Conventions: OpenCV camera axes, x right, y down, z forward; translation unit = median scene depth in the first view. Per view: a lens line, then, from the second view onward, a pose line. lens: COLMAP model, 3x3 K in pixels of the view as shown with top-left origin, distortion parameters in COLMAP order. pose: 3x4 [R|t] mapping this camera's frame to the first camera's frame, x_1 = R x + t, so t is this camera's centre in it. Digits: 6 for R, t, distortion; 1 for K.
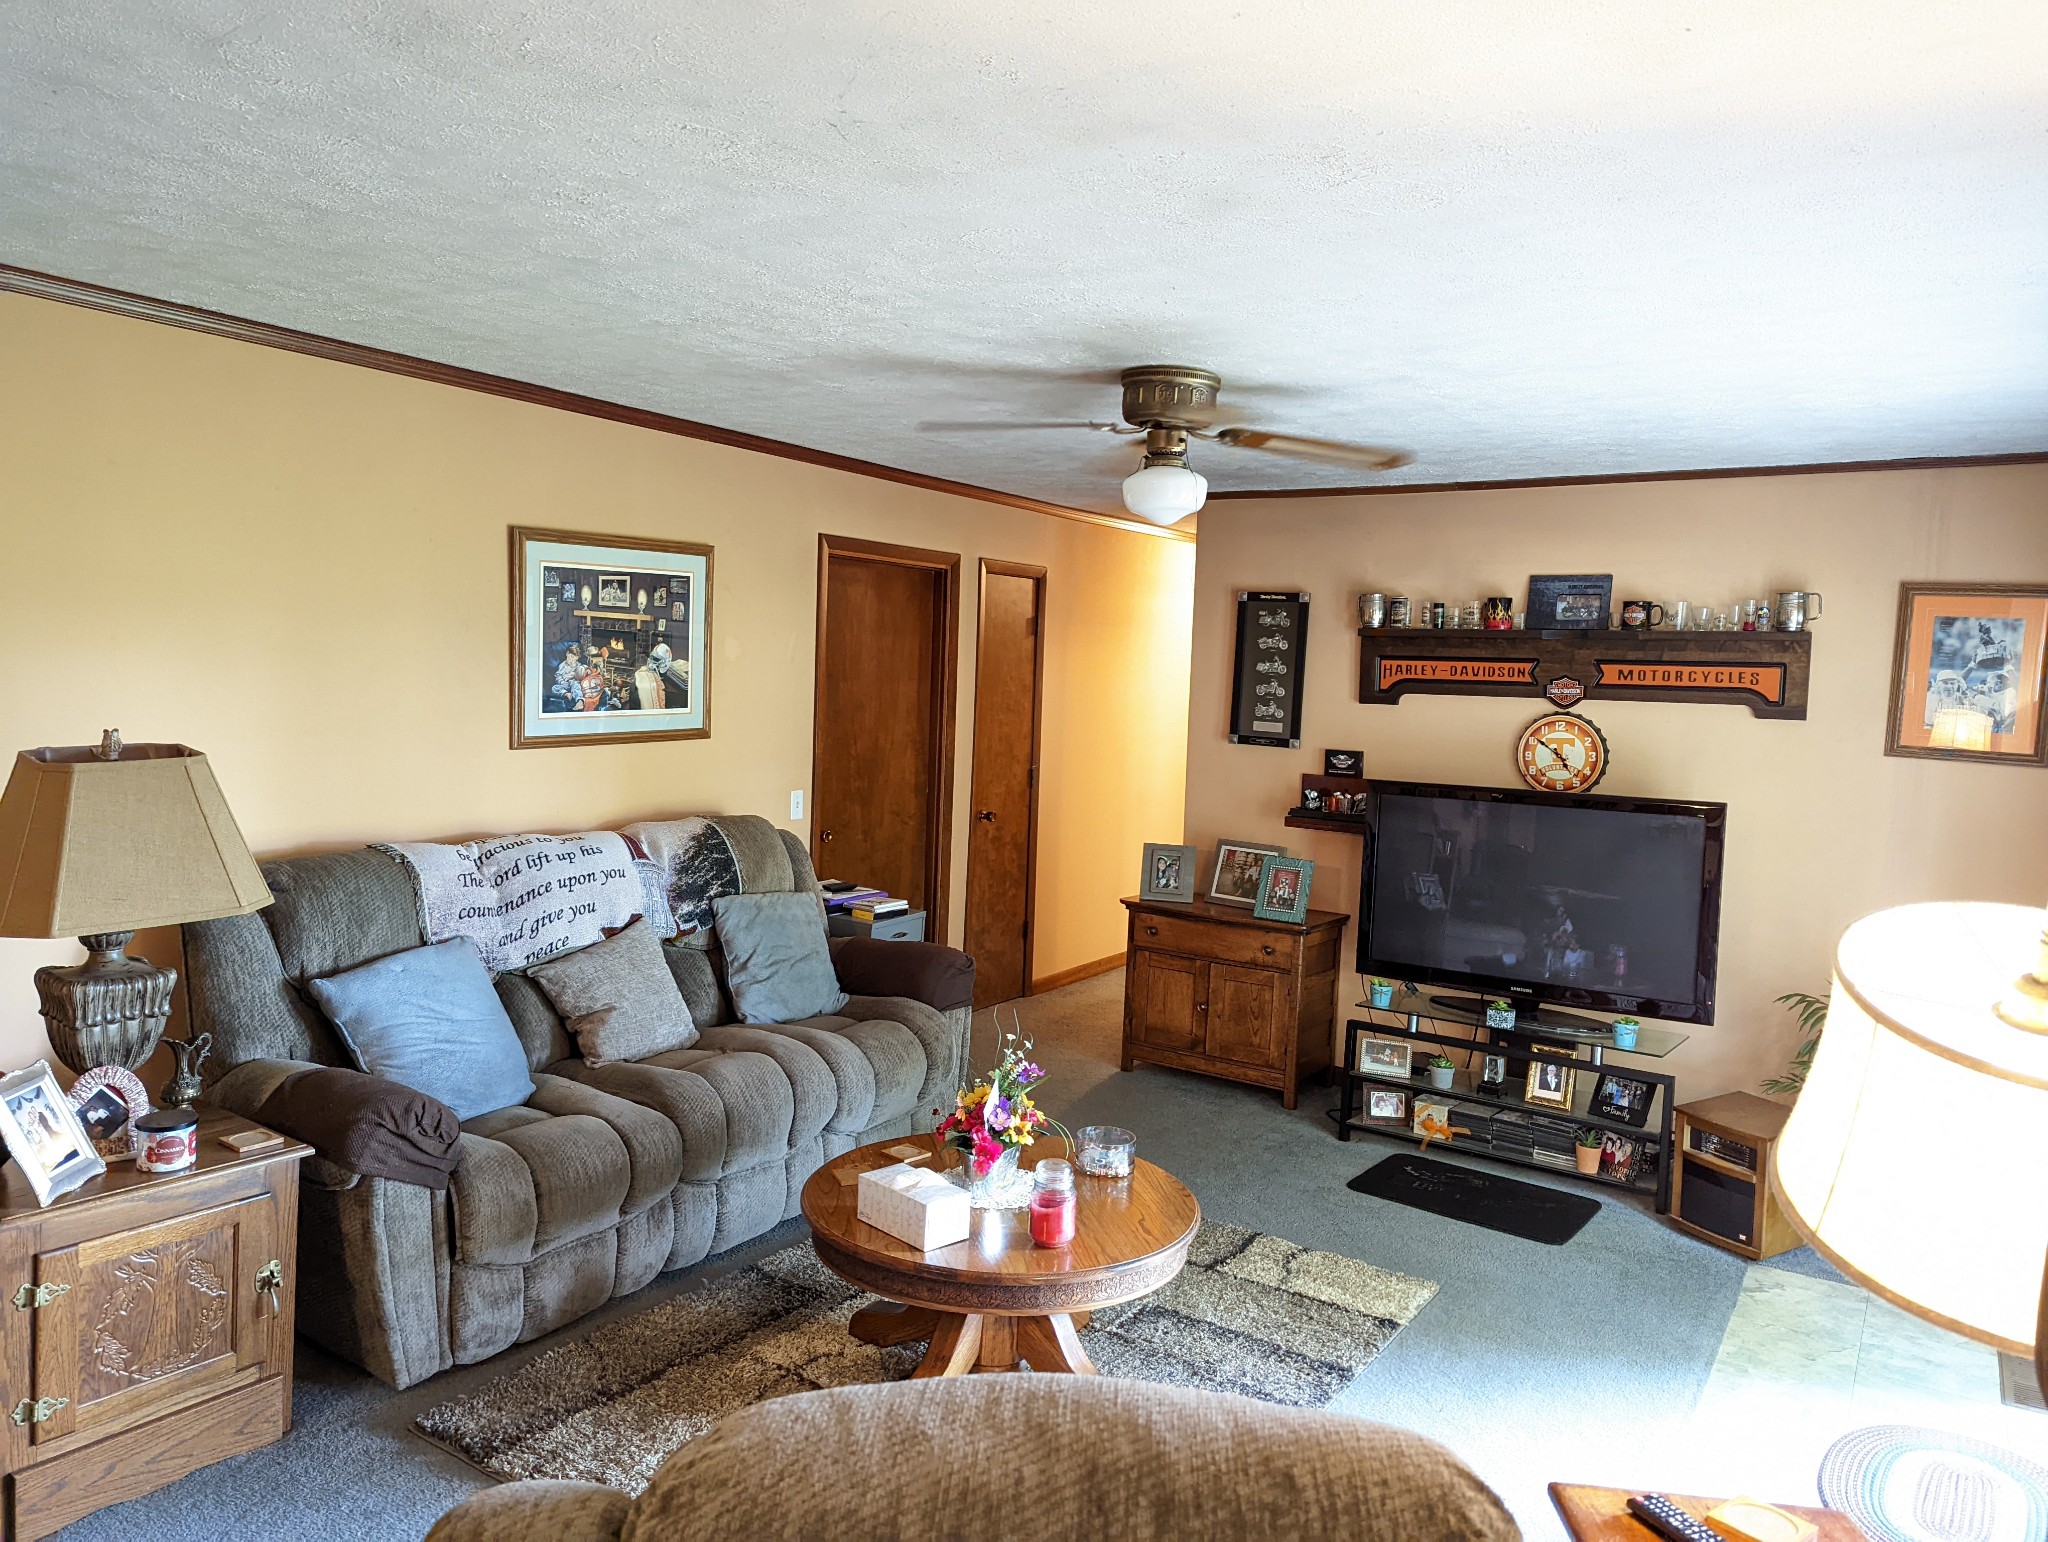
lens RADIAL K [[1447.6, 0, 1007.2], [0, 1447.6, 755.4], [0, 0, 1]] dist [0.063039, -0.052250]
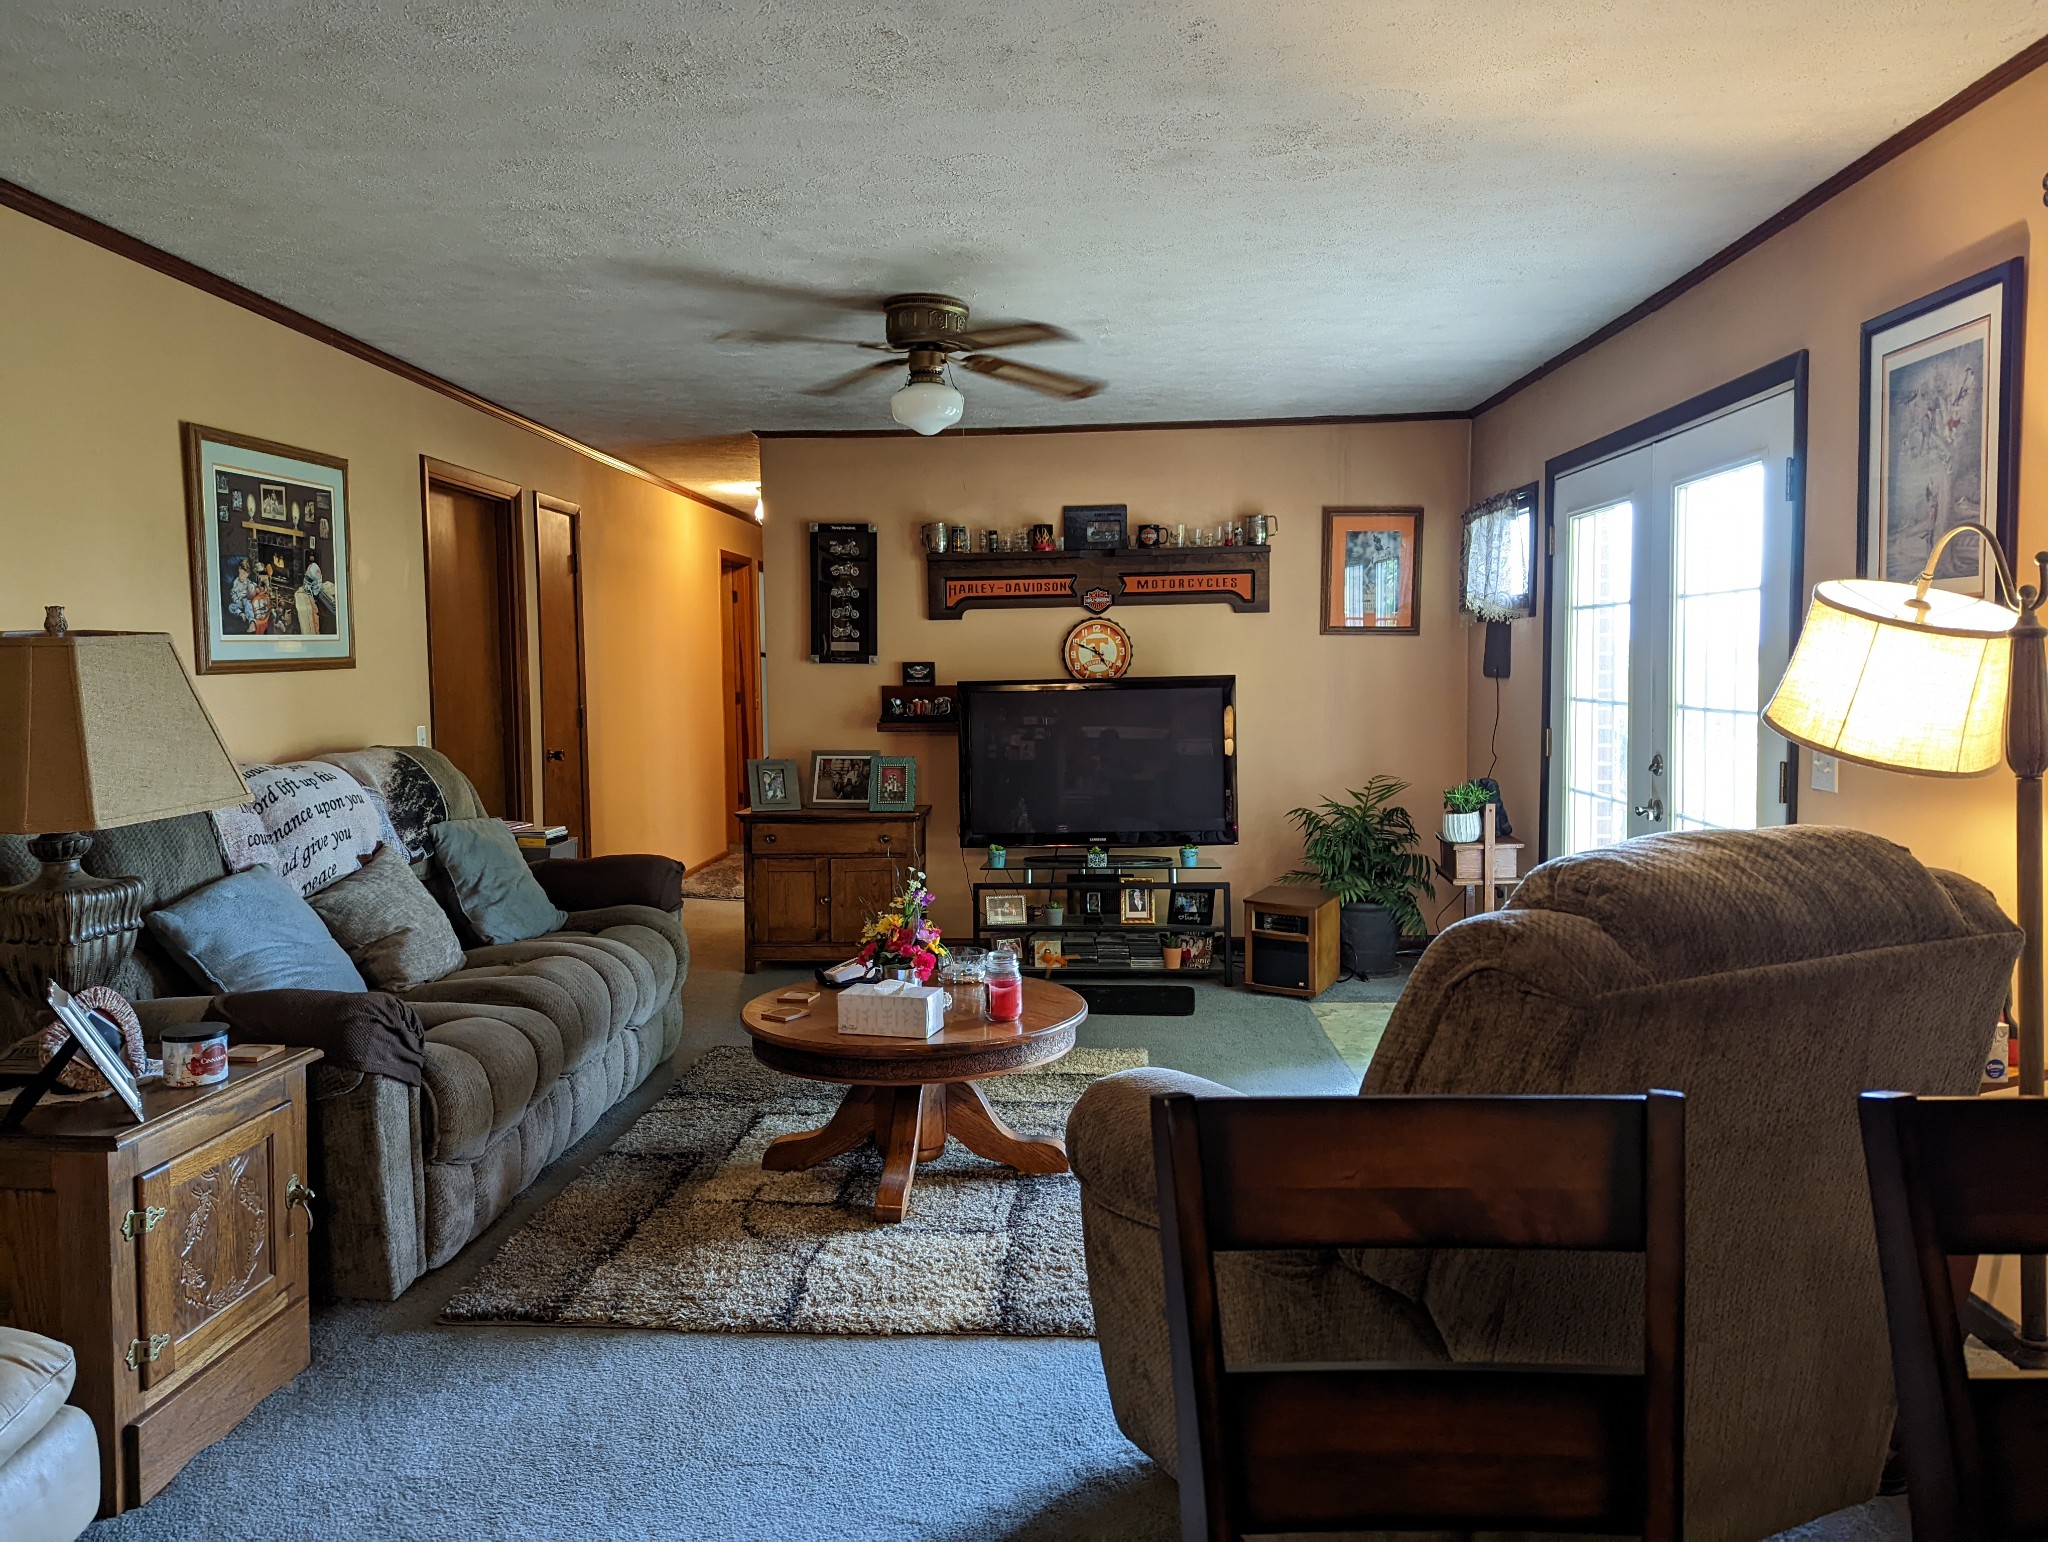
lens RADIAL K [[1447.6, 0, 1014.7], [0, 1447.6, 755.6], [0, 0, 1]] dist [0.063039, -0.052250]
pose [[0.859175, -0.079251, 0.505507, -0.347964], [0.076223, 0.996733, 0.026711, 0.055581], [-0.505973, 0.015582, 0.862409, -0.023902]]
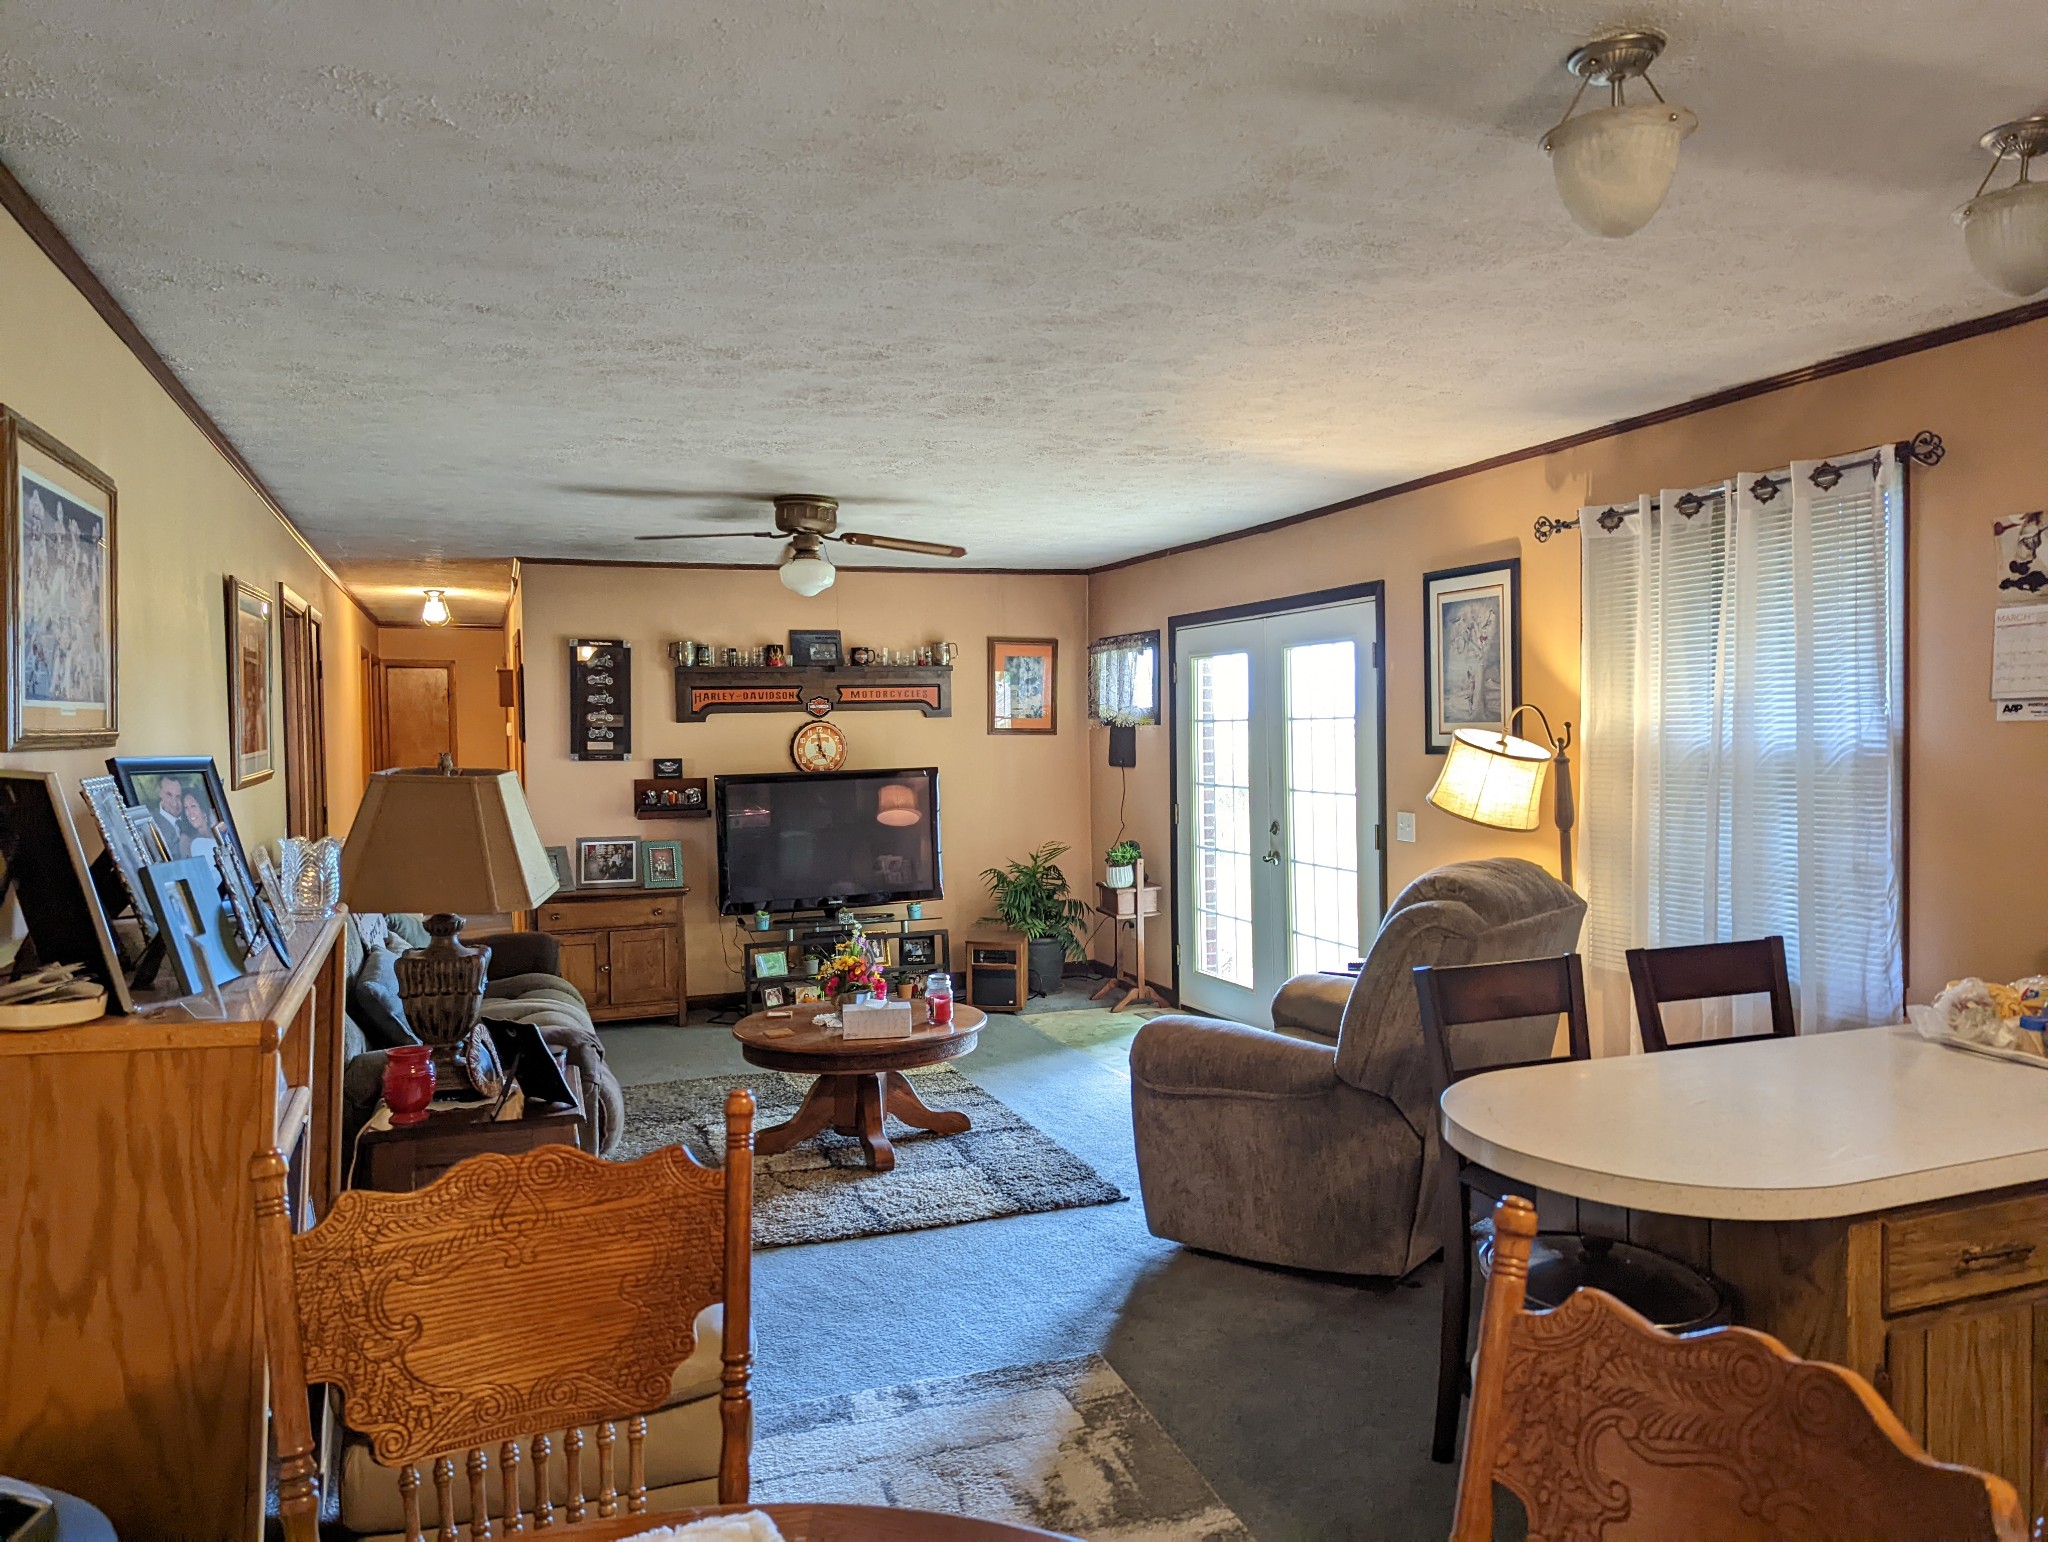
lens RADIAL K [[1447.6, 0, 1028.9], [0, 1447.6, 762.1], [0, 0, 1]] dist [0.063039, -0.052250]
pose [[0.580157, -0.066731, 0.811766, -0.806779], [0.089491, 0.995827, 0.017903, 0.006845], [-0.809573, 0.062259, 0.583708, -0.058534]]
